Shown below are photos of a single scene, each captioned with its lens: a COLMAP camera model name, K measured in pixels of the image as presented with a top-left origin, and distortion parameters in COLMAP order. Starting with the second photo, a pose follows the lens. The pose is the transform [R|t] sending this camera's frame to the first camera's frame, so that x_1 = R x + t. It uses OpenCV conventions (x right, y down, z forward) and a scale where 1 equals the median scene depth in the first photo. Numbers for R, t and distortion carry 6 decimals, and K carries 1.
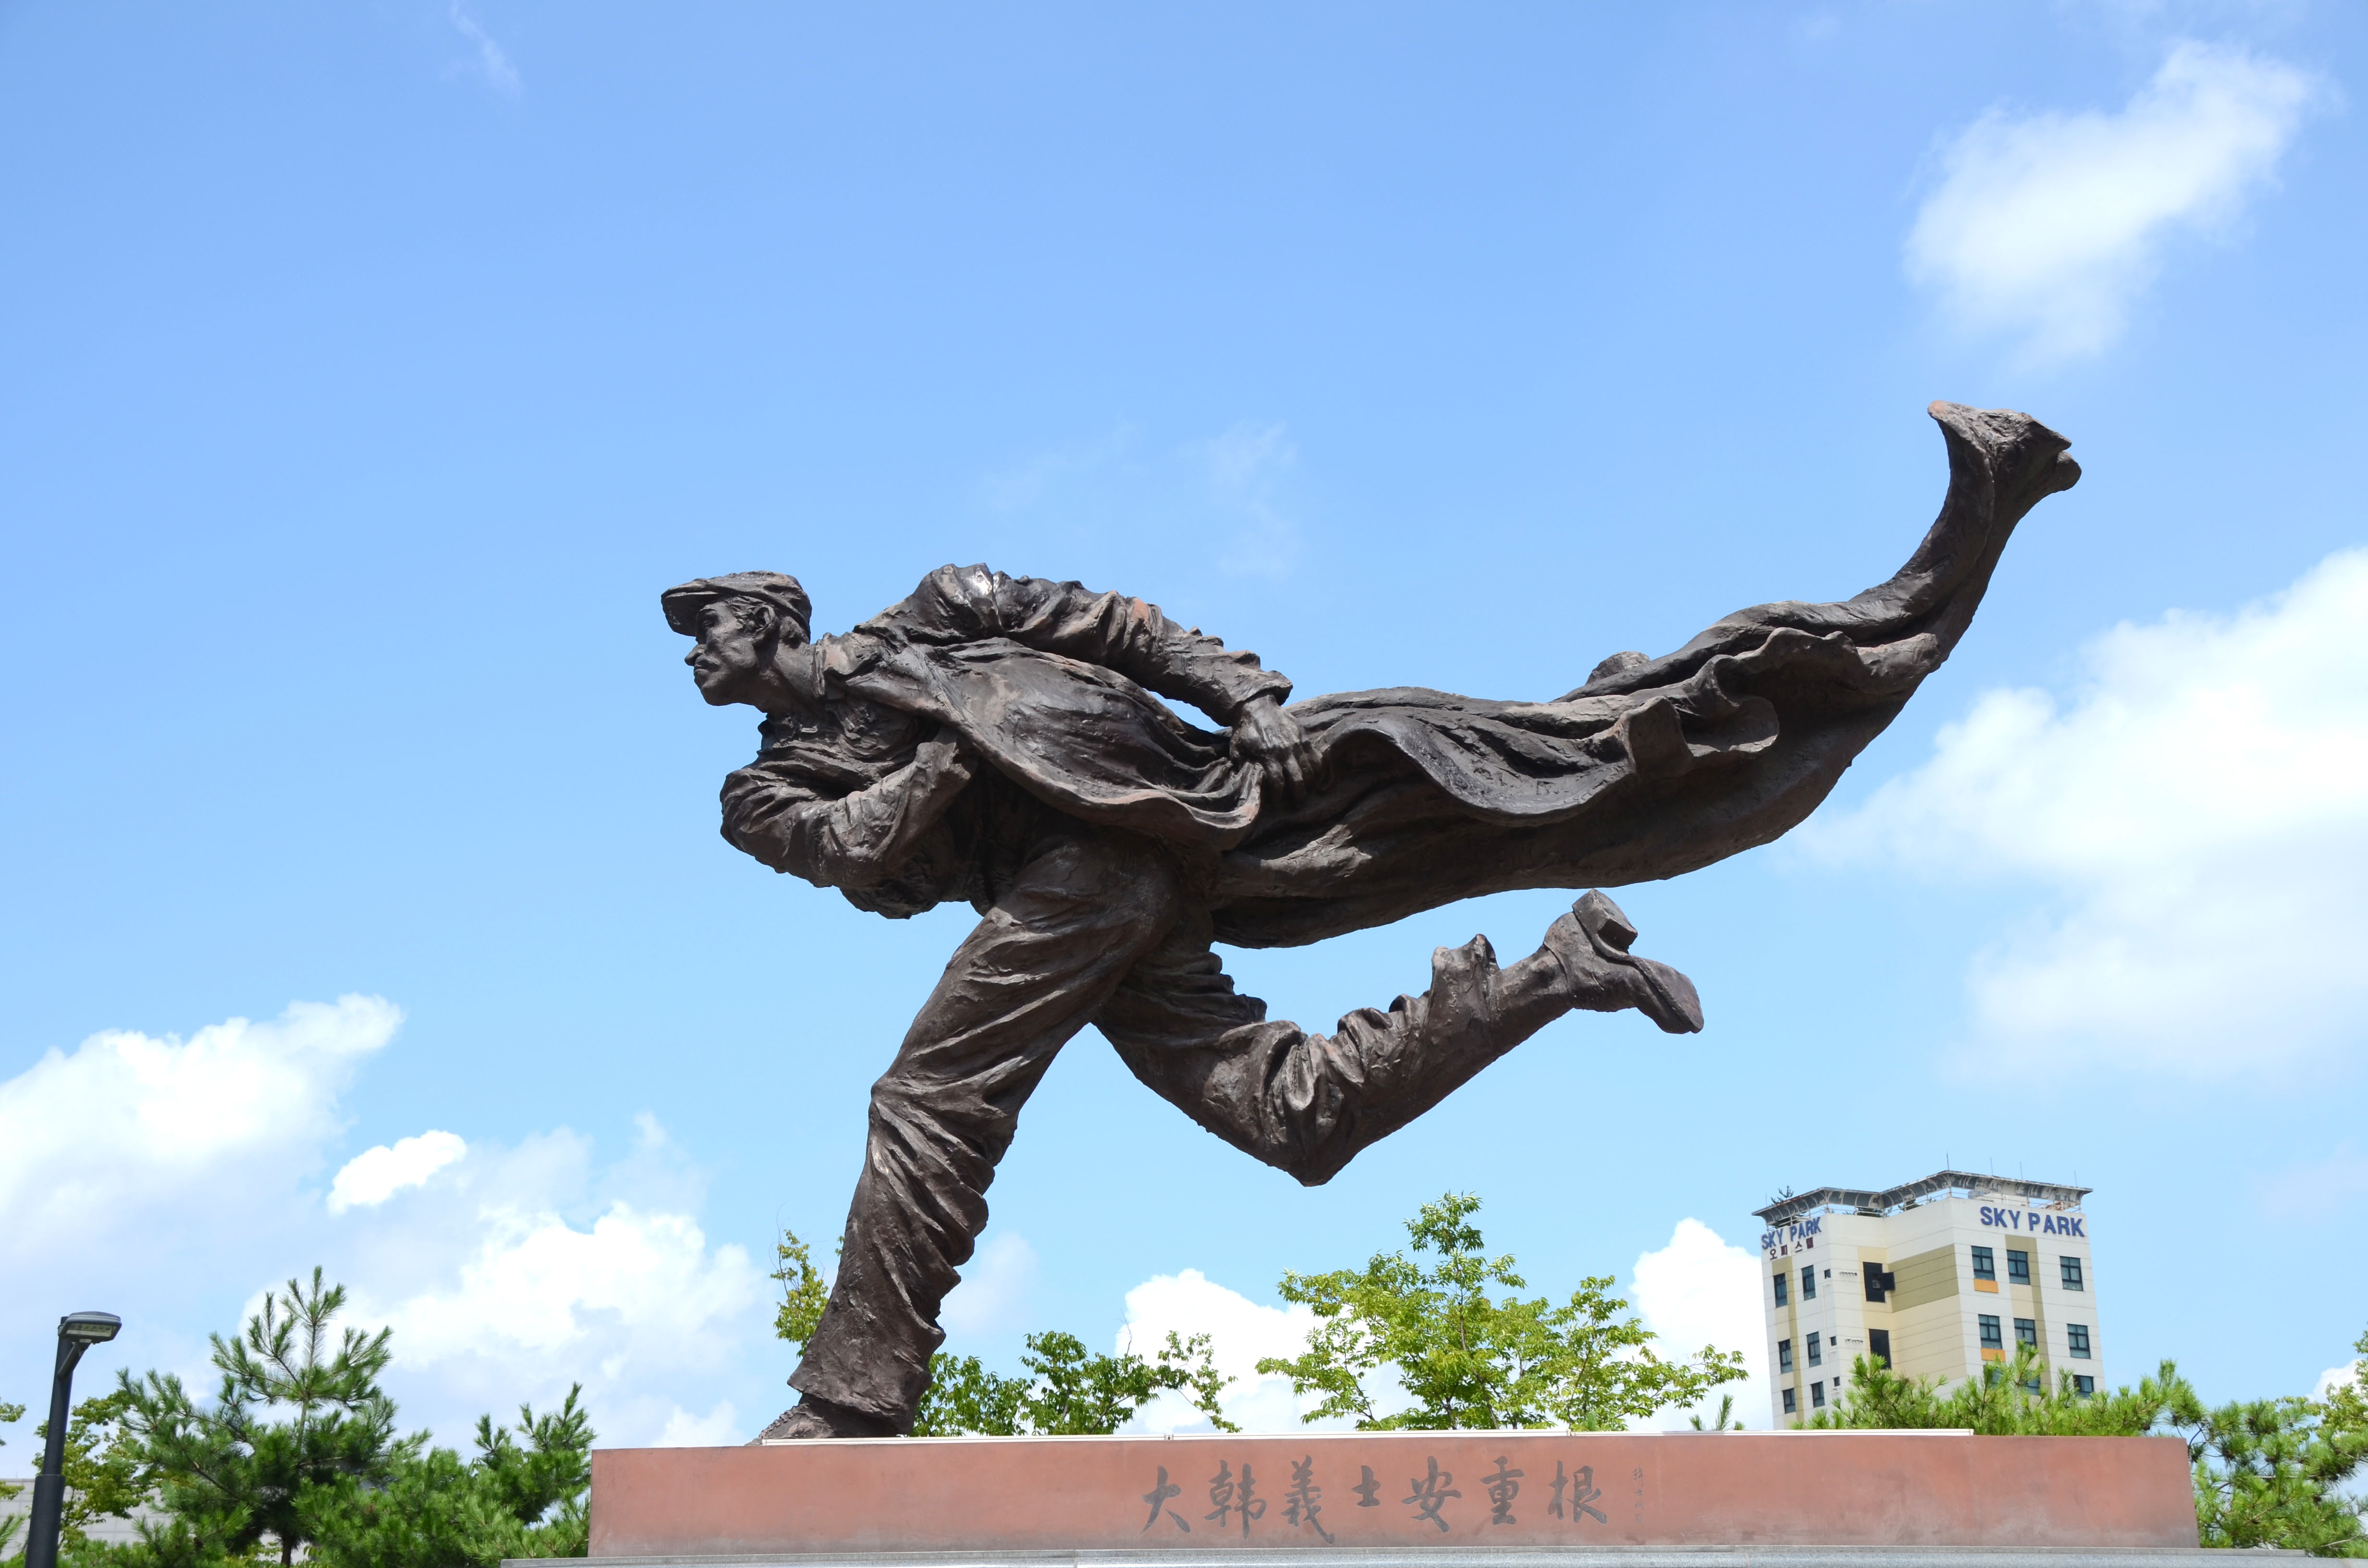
lens RADIAL K [[3372.6, 0, 1194.1], [0, 3372.6, 859.0], [0, 0, 1]] dist [0.207377, 0.000000]
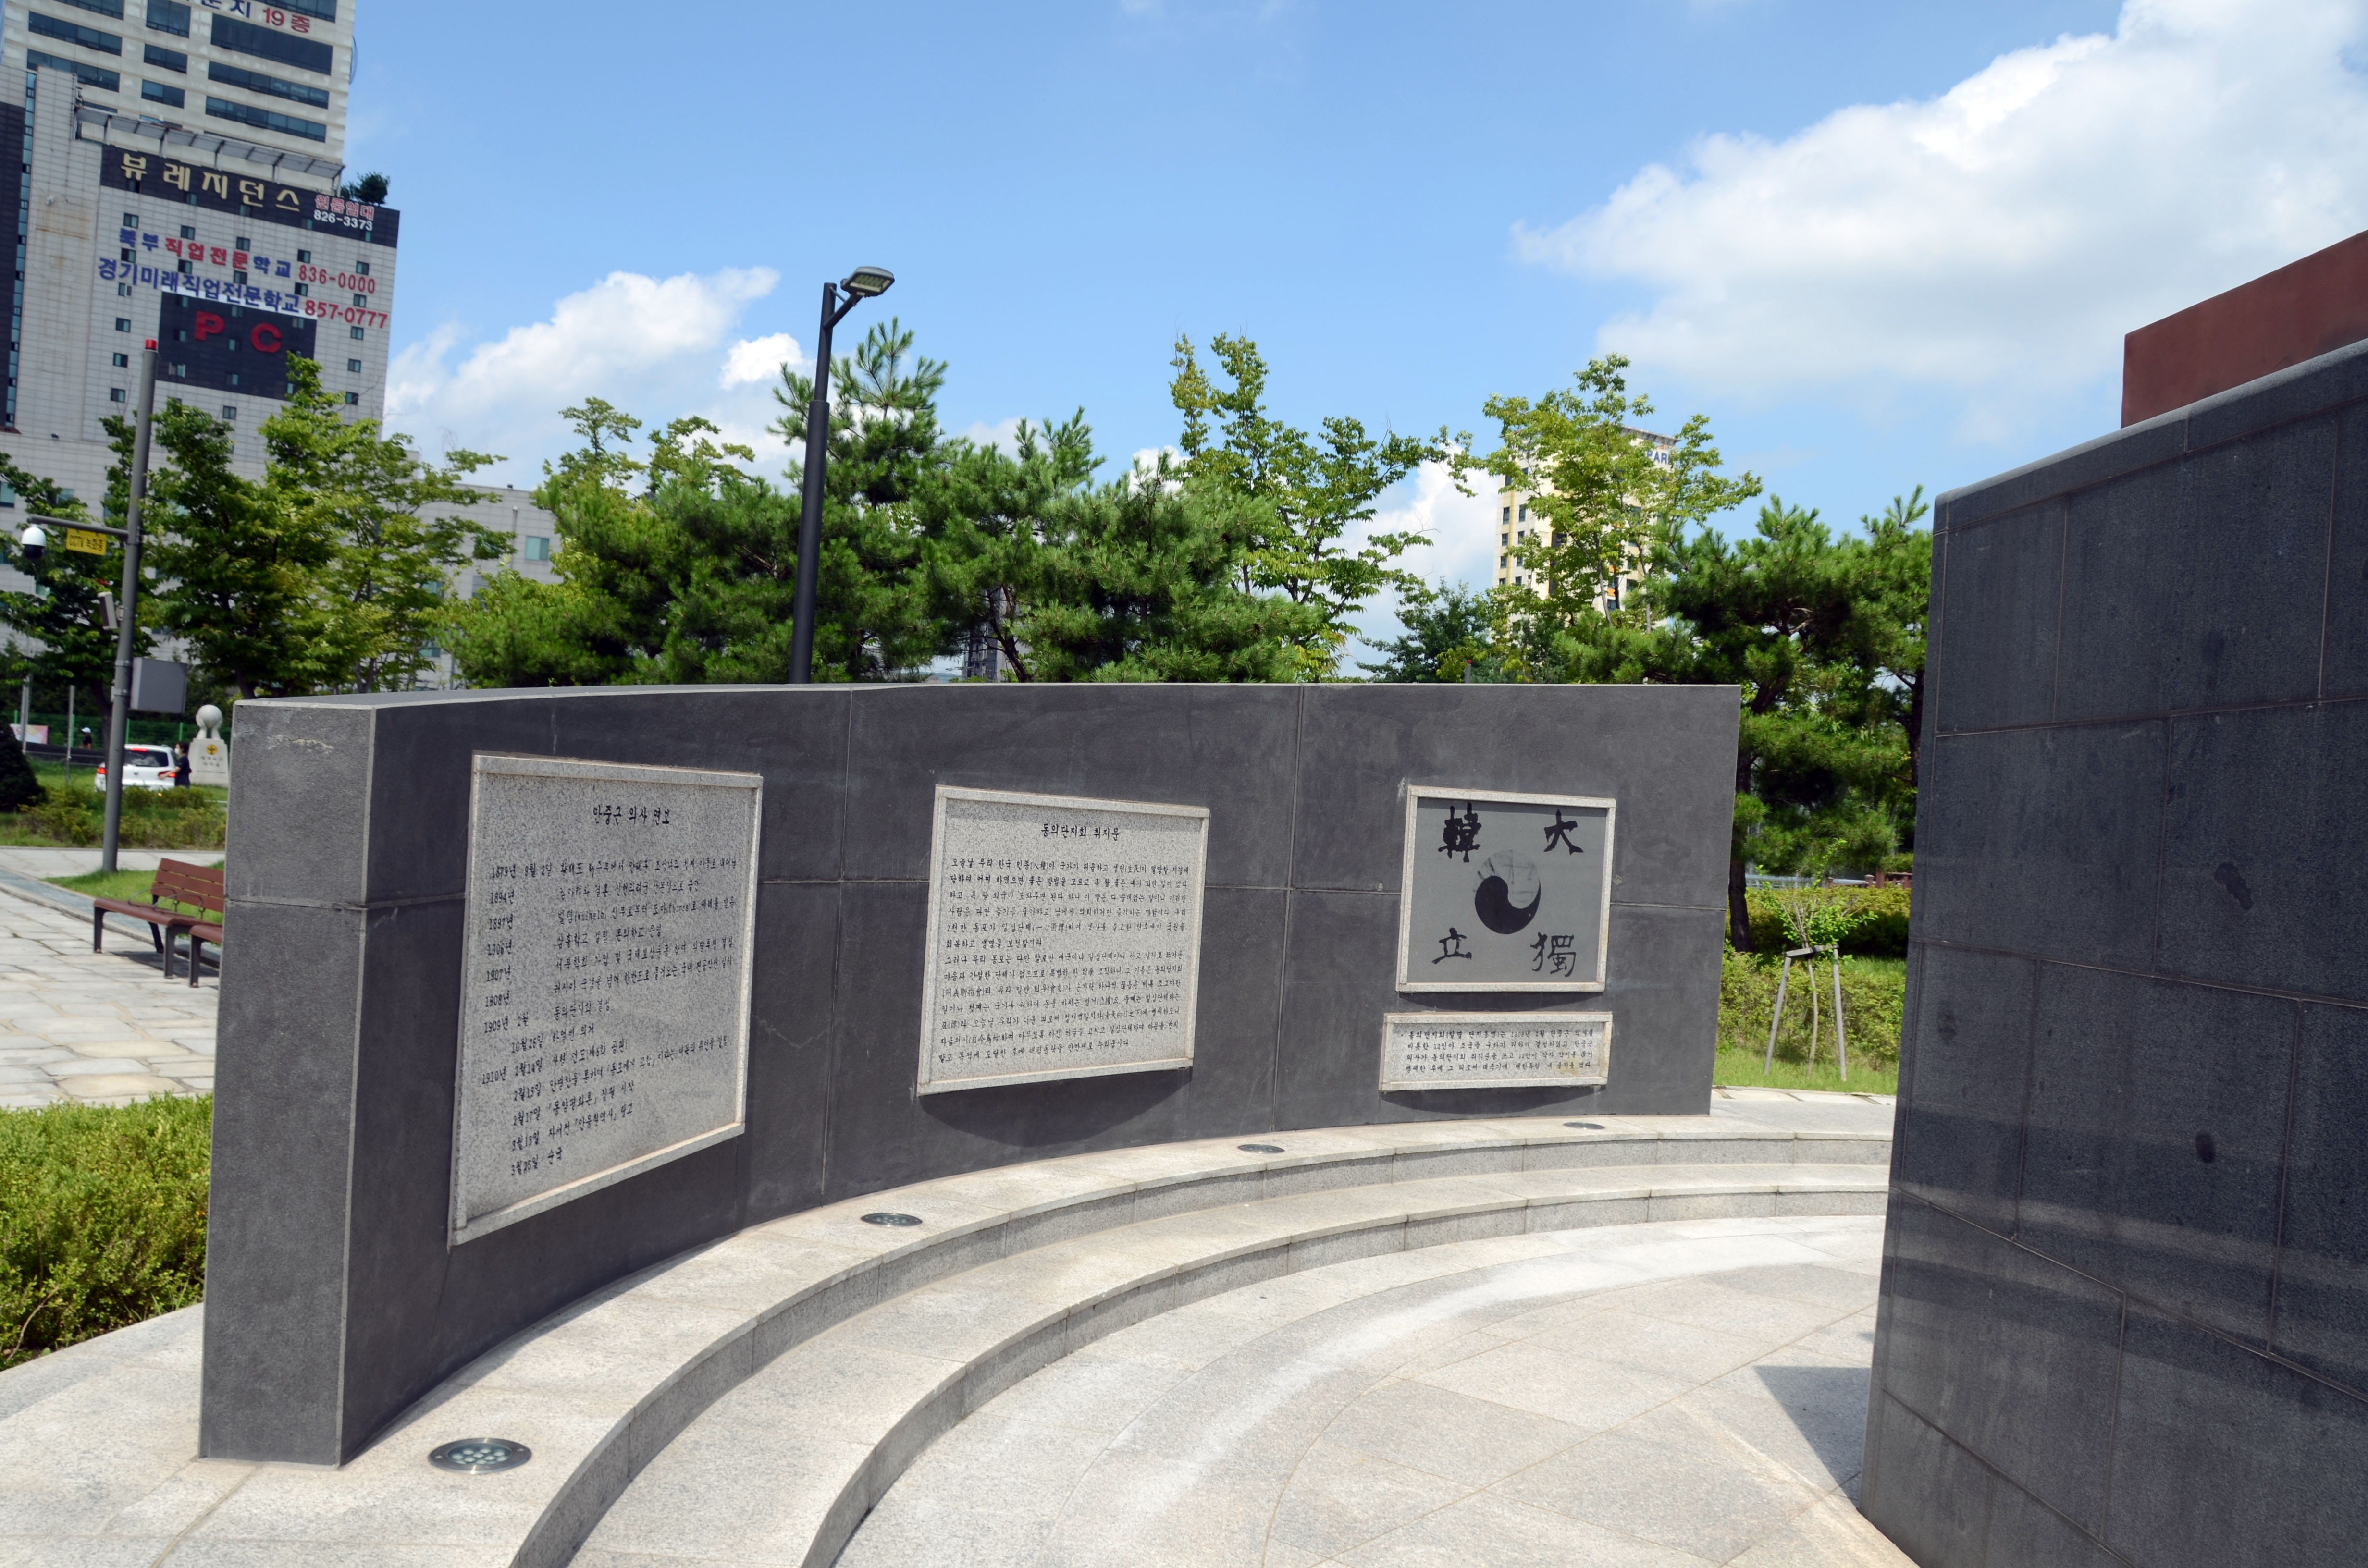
lens RADIAL K [[1829.4, 0, 1143.1], [0, 1829.4, 812.0], [0, 0, 1]] dist [-0.111992, 0.063656]
pose [[0.996489, 0.082135, 0.016221, -0.364417], [-0.083108, 0.947041, 0.310171, 0.178854], [0.010114, -0.310431, 0.950542, 0.535741]]
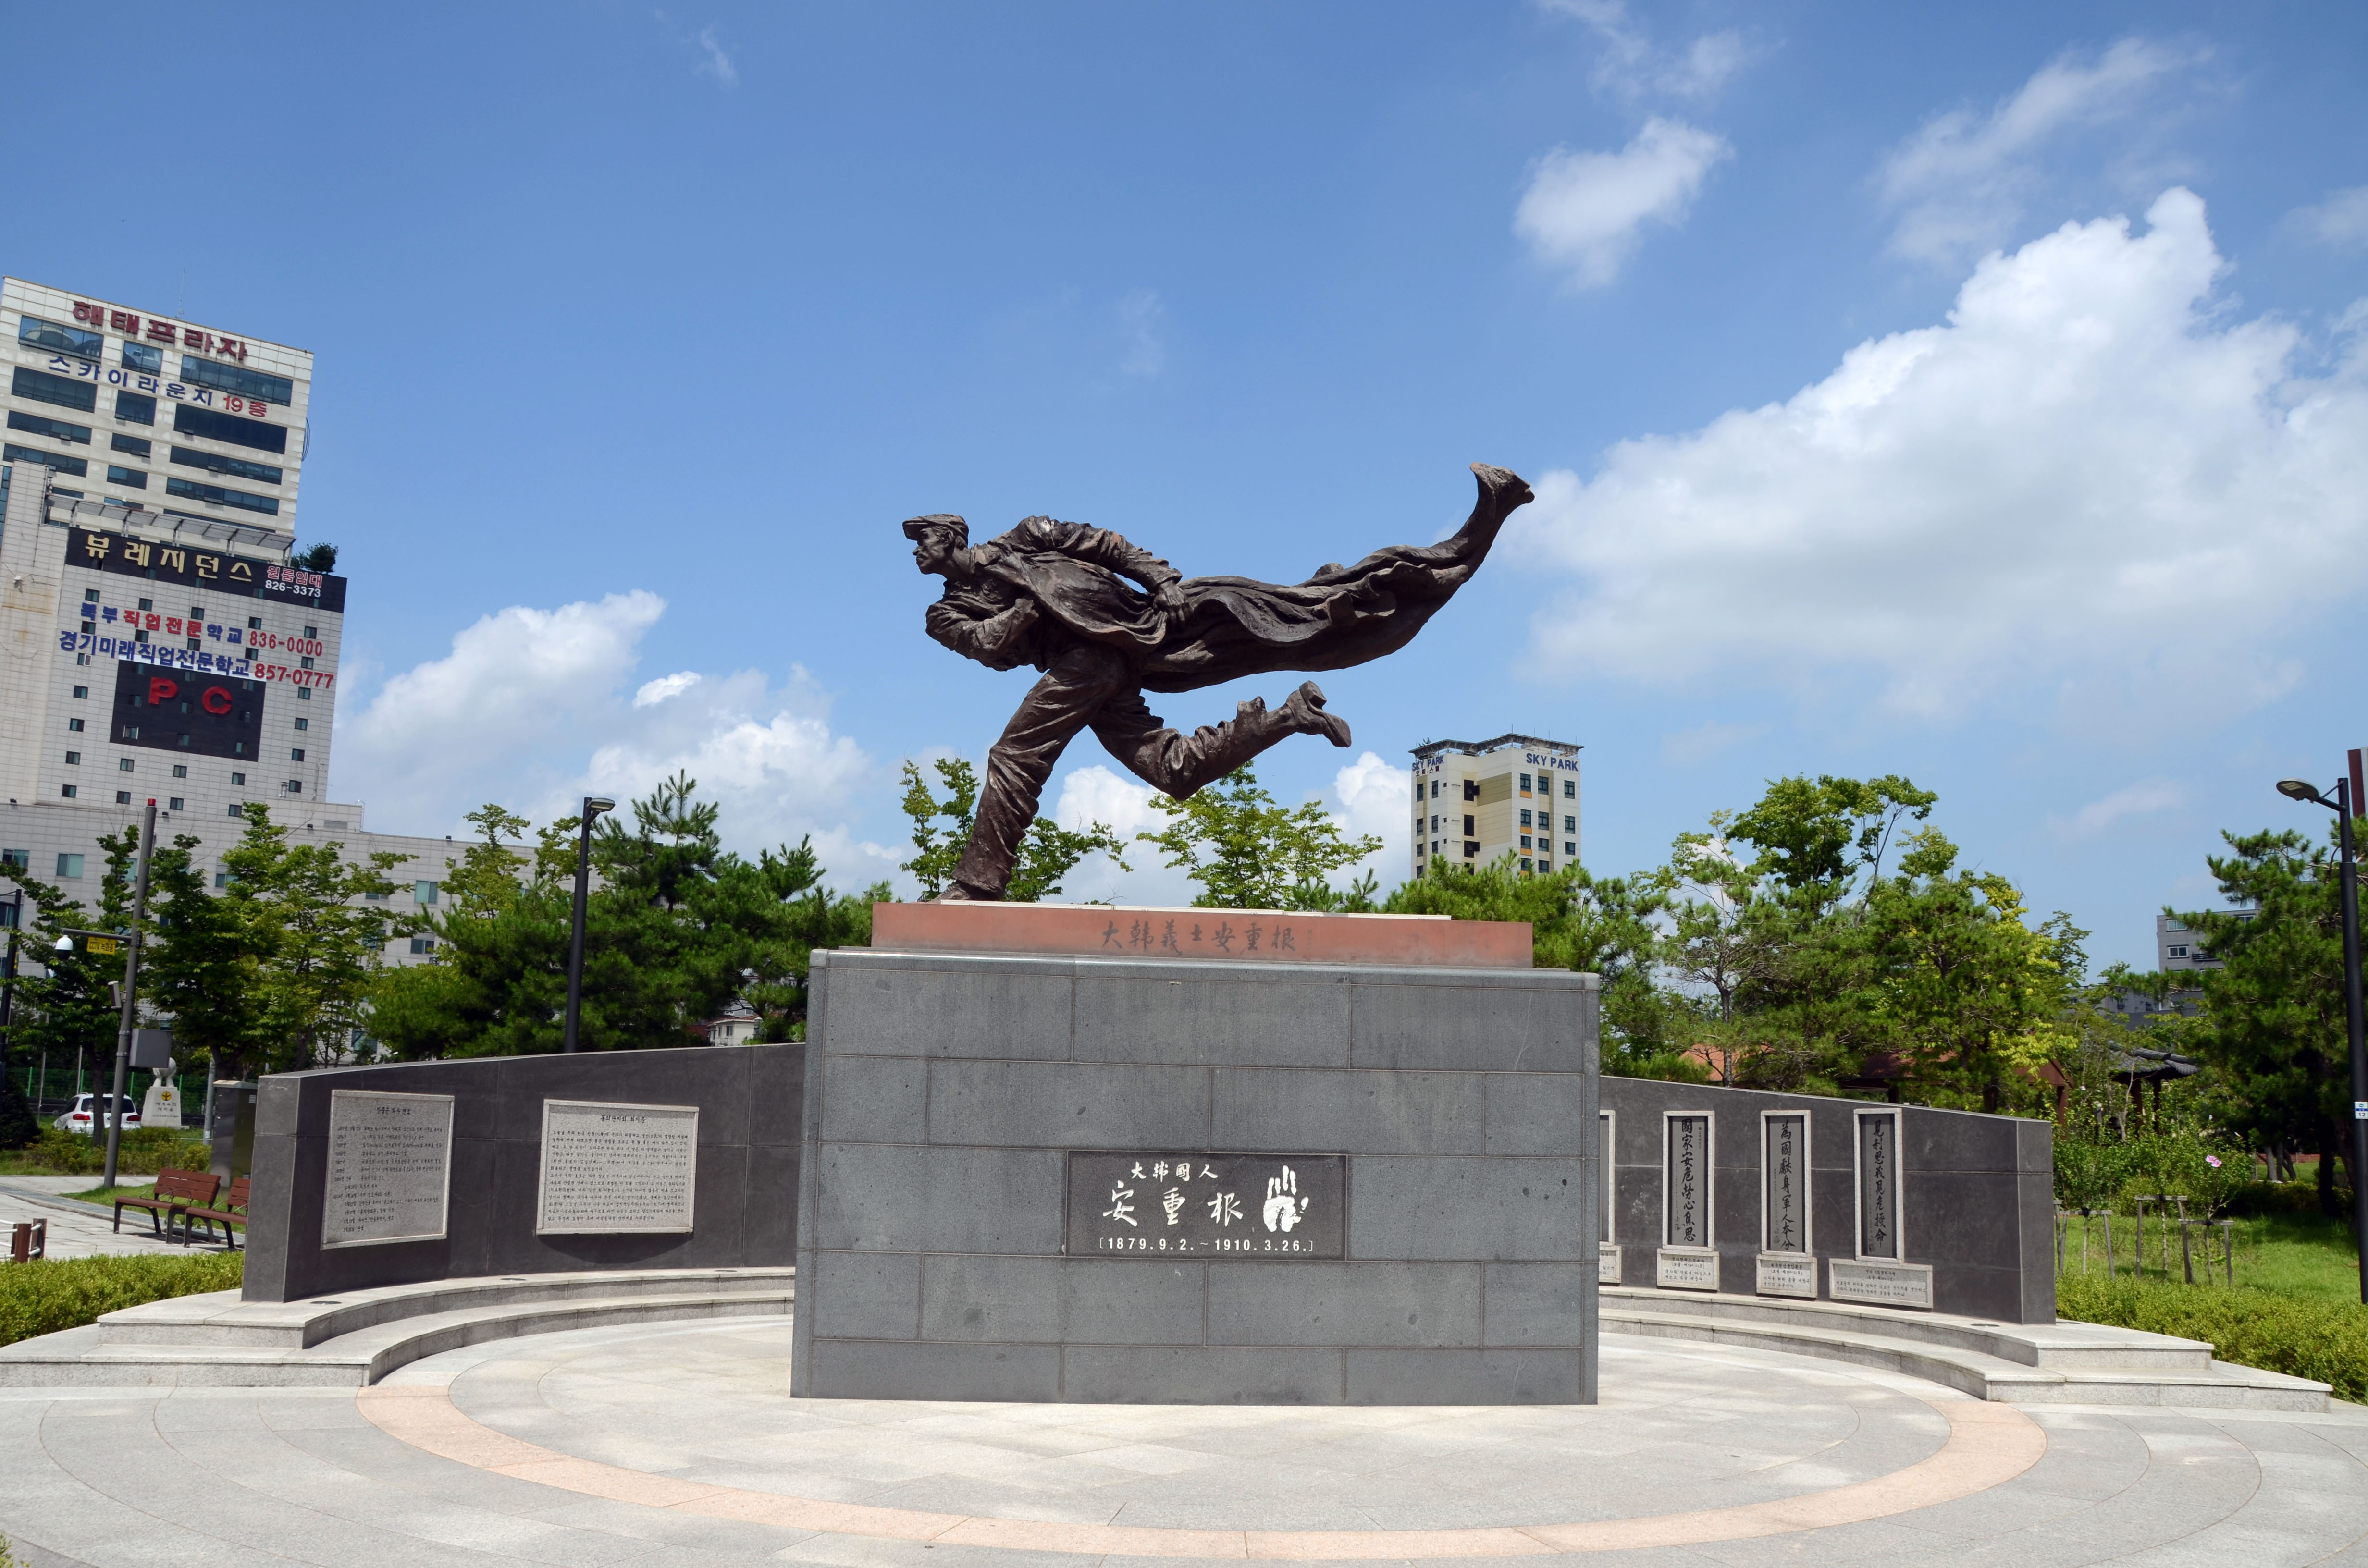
lens RADIAL K [[1881.9, 0, 1172.0], [0, 1881.9, 803.0], [0, 0, 1]] dist [-0.117122, 0.063063]
pose [[0.998266, 0.046331, 0.036324, -0.016008], [-0.051003, 0.988761, 0.140539, -0.077489], [-0.029404, -0.142147, 0.989409, -0.252679]]
